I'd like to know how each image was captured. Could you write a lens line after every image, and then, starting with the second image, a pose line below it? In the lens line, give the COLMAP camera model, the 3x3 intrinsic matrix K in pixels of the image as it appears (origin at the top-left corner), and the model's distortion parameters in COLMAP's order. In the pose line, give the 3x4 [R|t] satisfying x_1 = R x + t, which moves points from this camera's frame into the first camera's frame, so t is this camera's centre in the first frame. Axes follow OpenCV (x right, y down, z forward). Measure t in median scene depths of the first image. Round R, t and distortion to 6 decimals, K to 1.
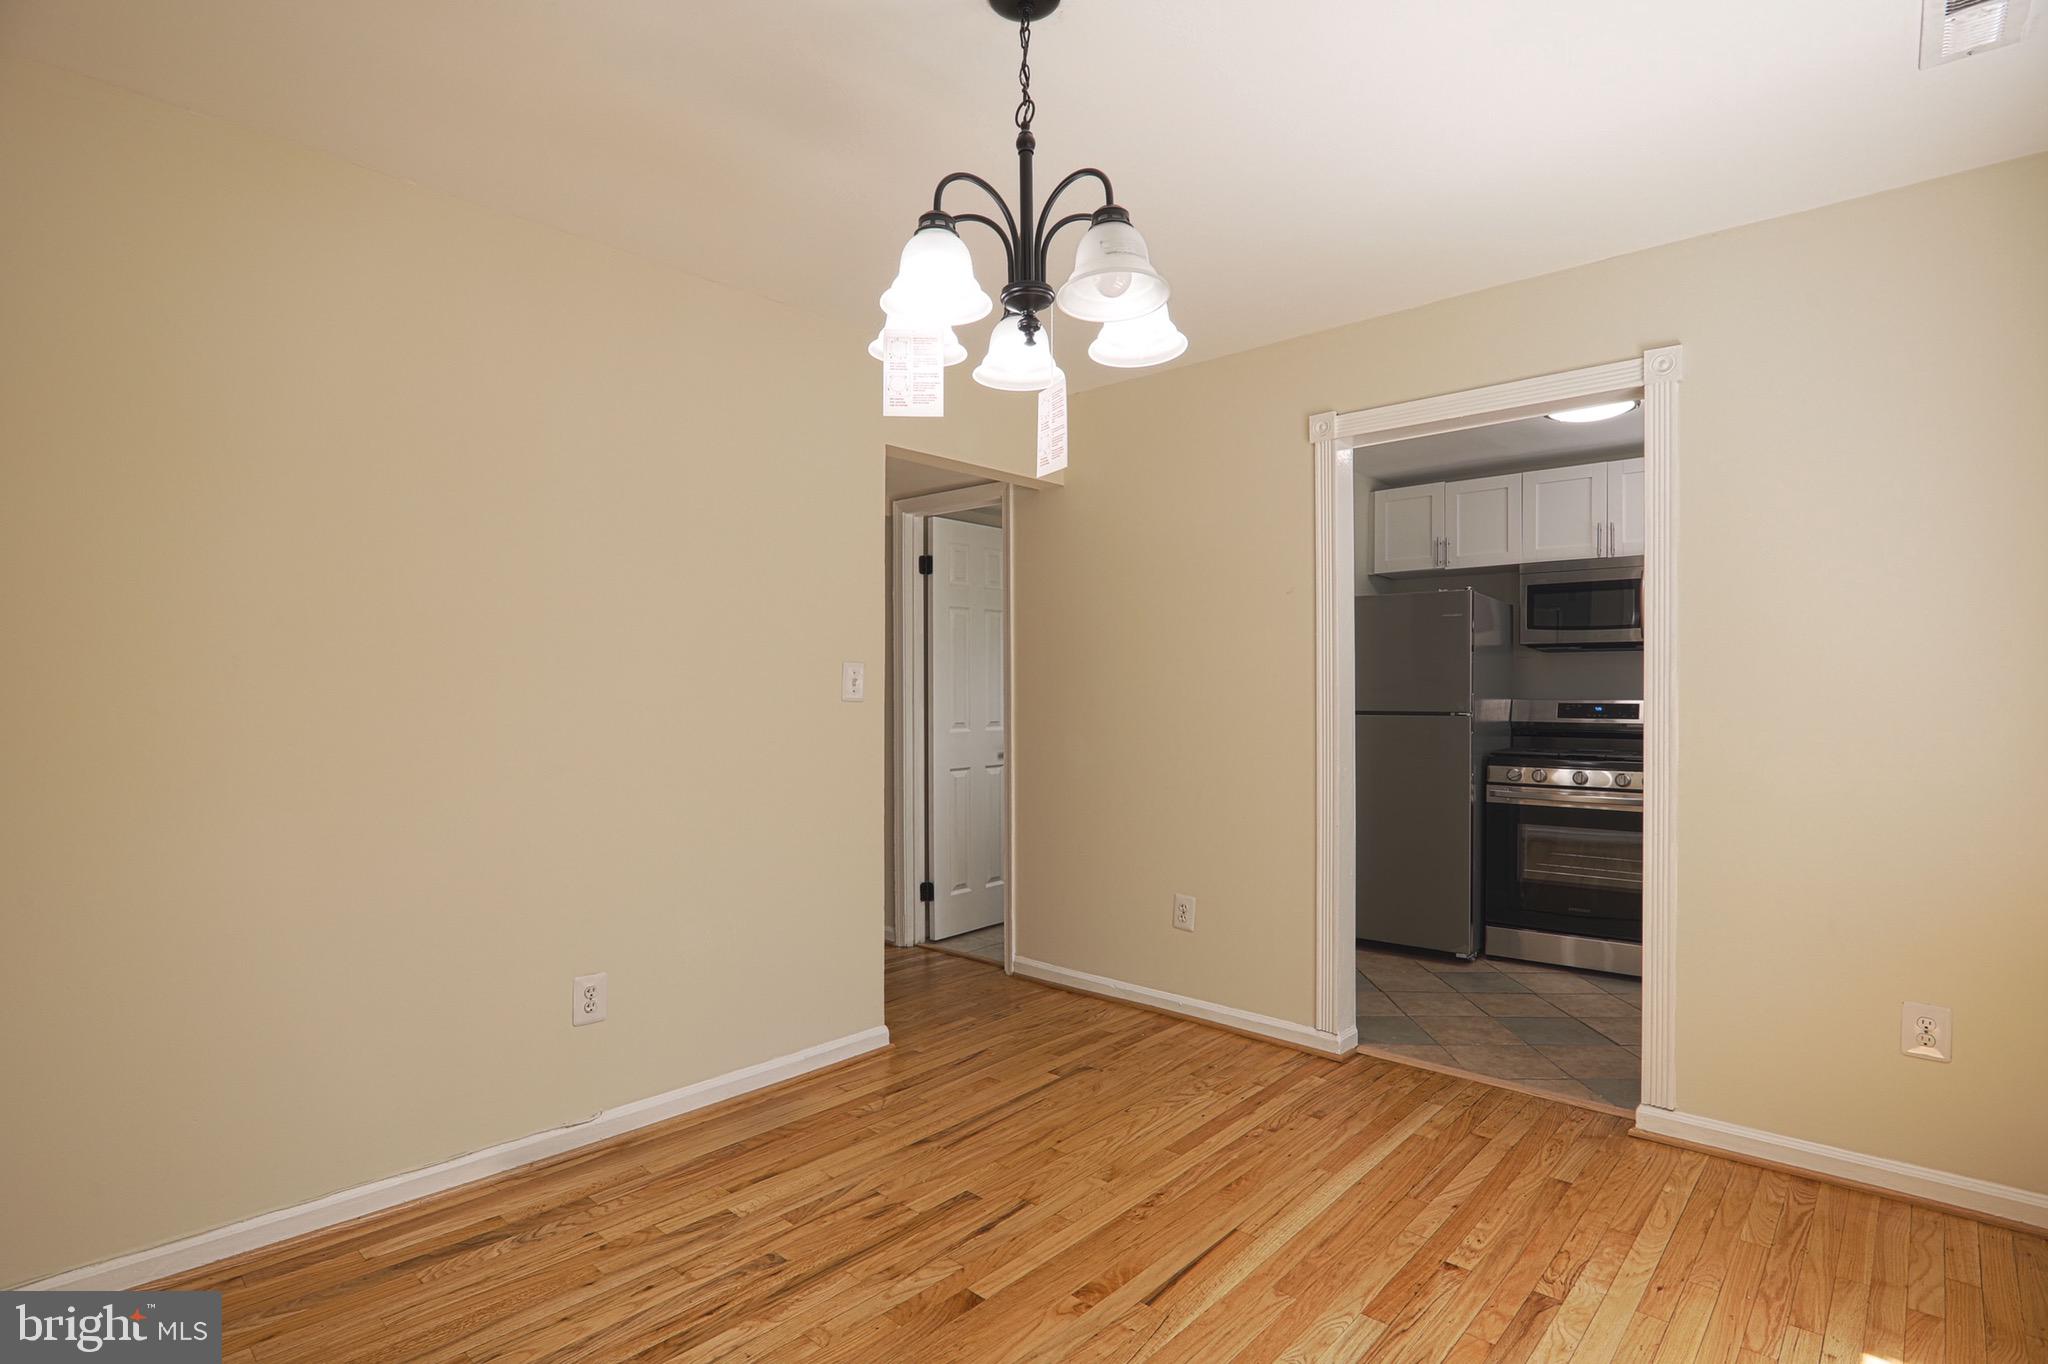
lens RADIAL K [[1006.9, 0, 1007.8], [0, 1006.9, 687.1], [0, 0, 1]] dist [-0.022125, -0.000751]
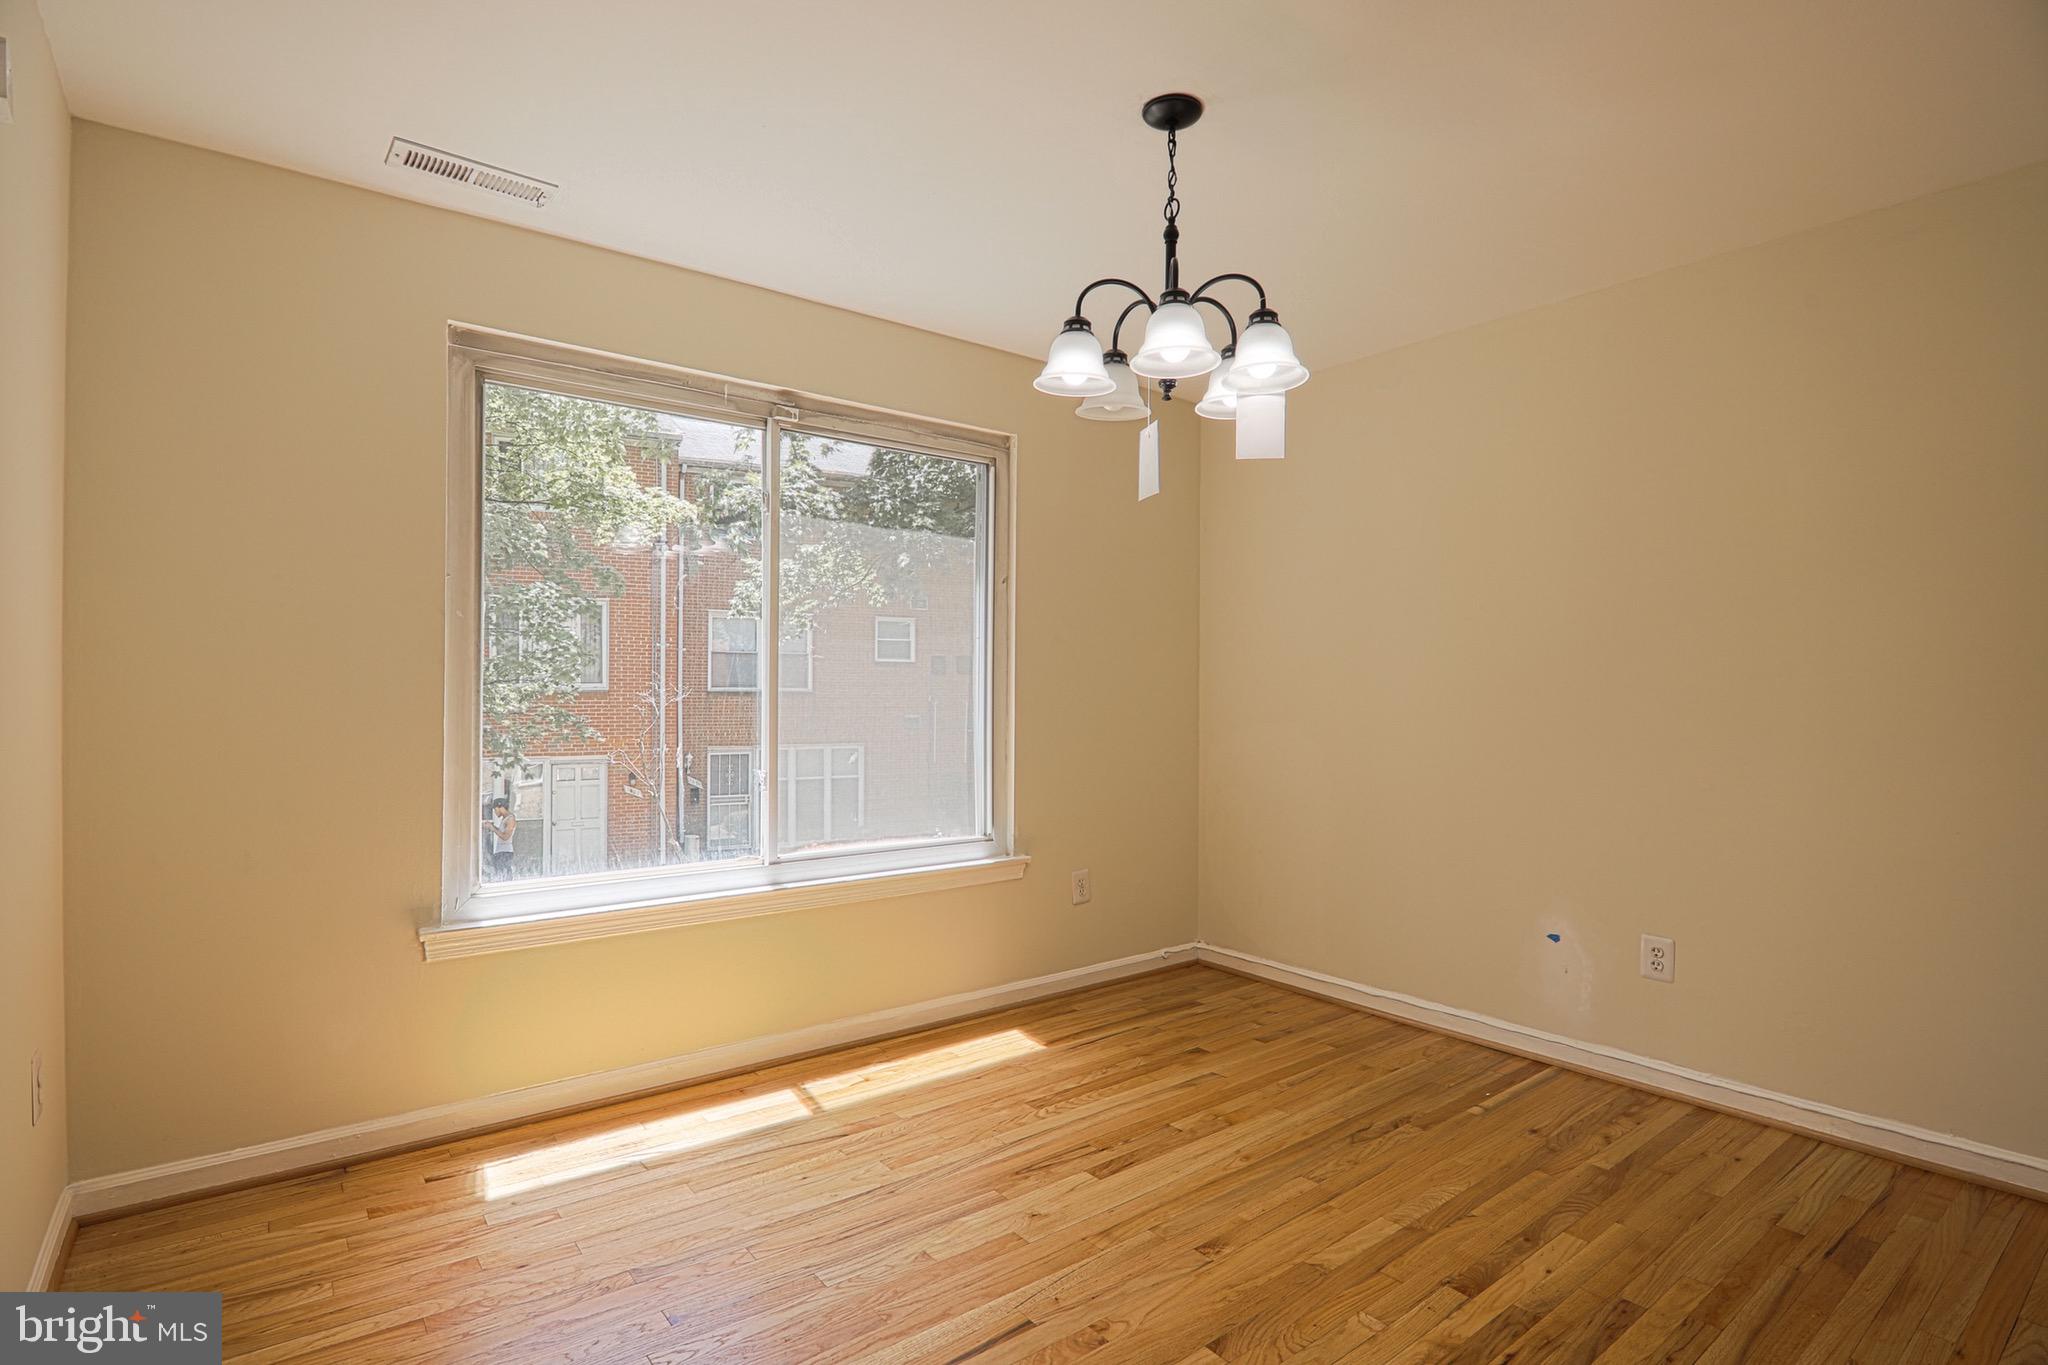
lens RADIAL K [[1006.9, 0, 1018.6], [0, 1006.9, 693.9], [0, 0, 1]] dist [-0.022125, -0.000751]
pose [[-0.988828, -0.009684, 0.148747, 0.006603], [-0.008677, 0.999935, 0.007418, 0.006762], [-0.148809, 0.006044, -0.988847, 1.038947]]
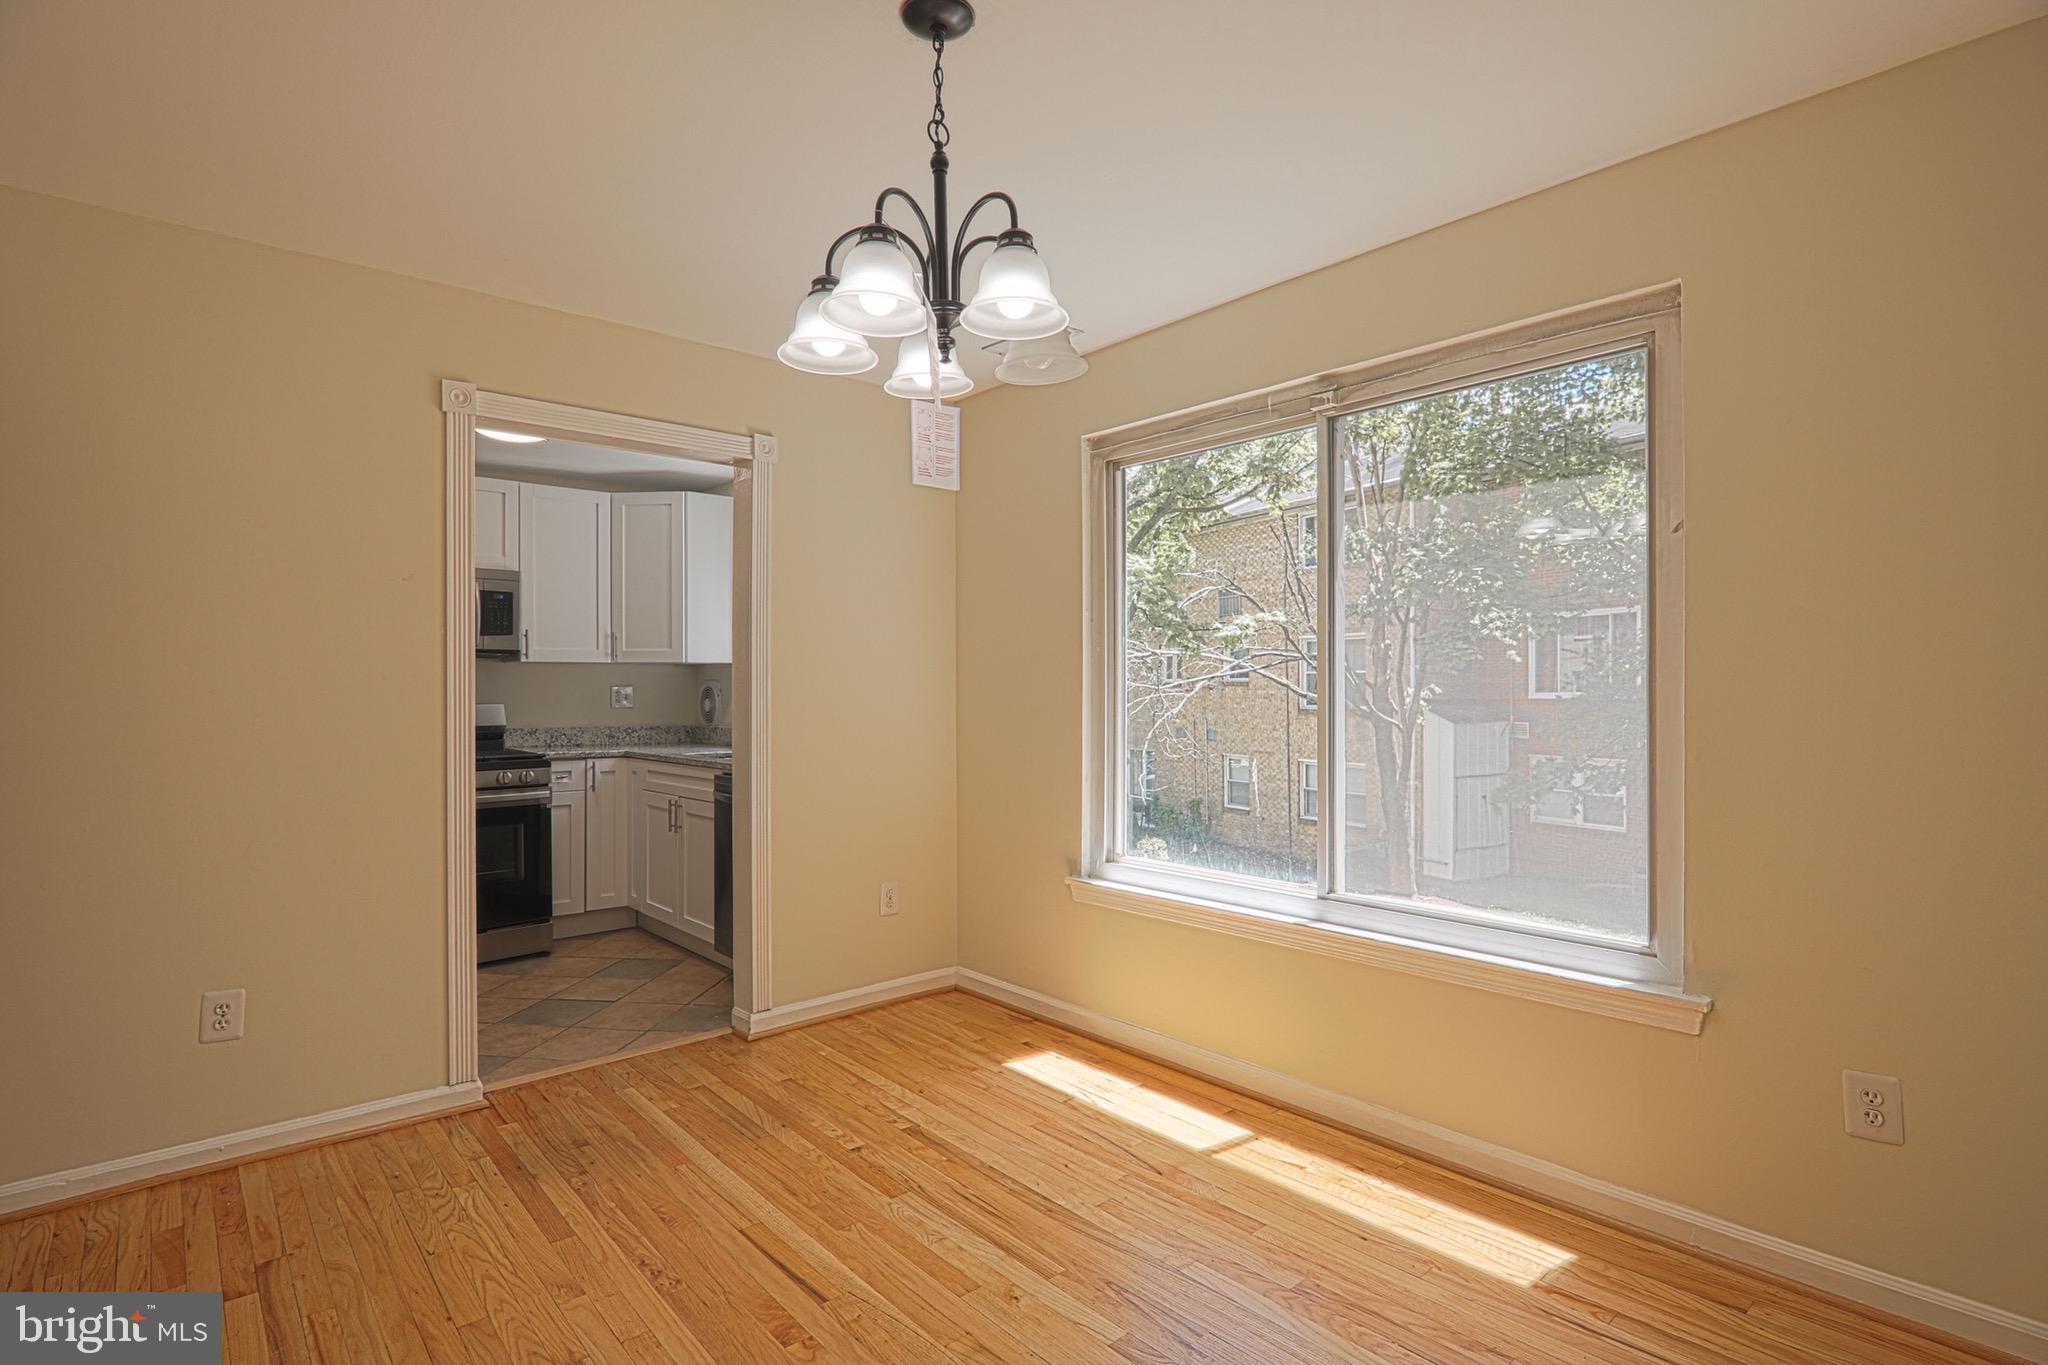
lens RADIAL K [[1006.9, 0, 1033.6], [0, 1006.9, 688.0], [0, 0, 1]] dist [-0.022125, -0.000751]
pose [[0.088448, 0.002639, 0.996077, -0.457690], [0.001215, 0.999995, -0.002757, -0.000929], [-0.996080, 0.001454, 0.088445, 0.374858]]
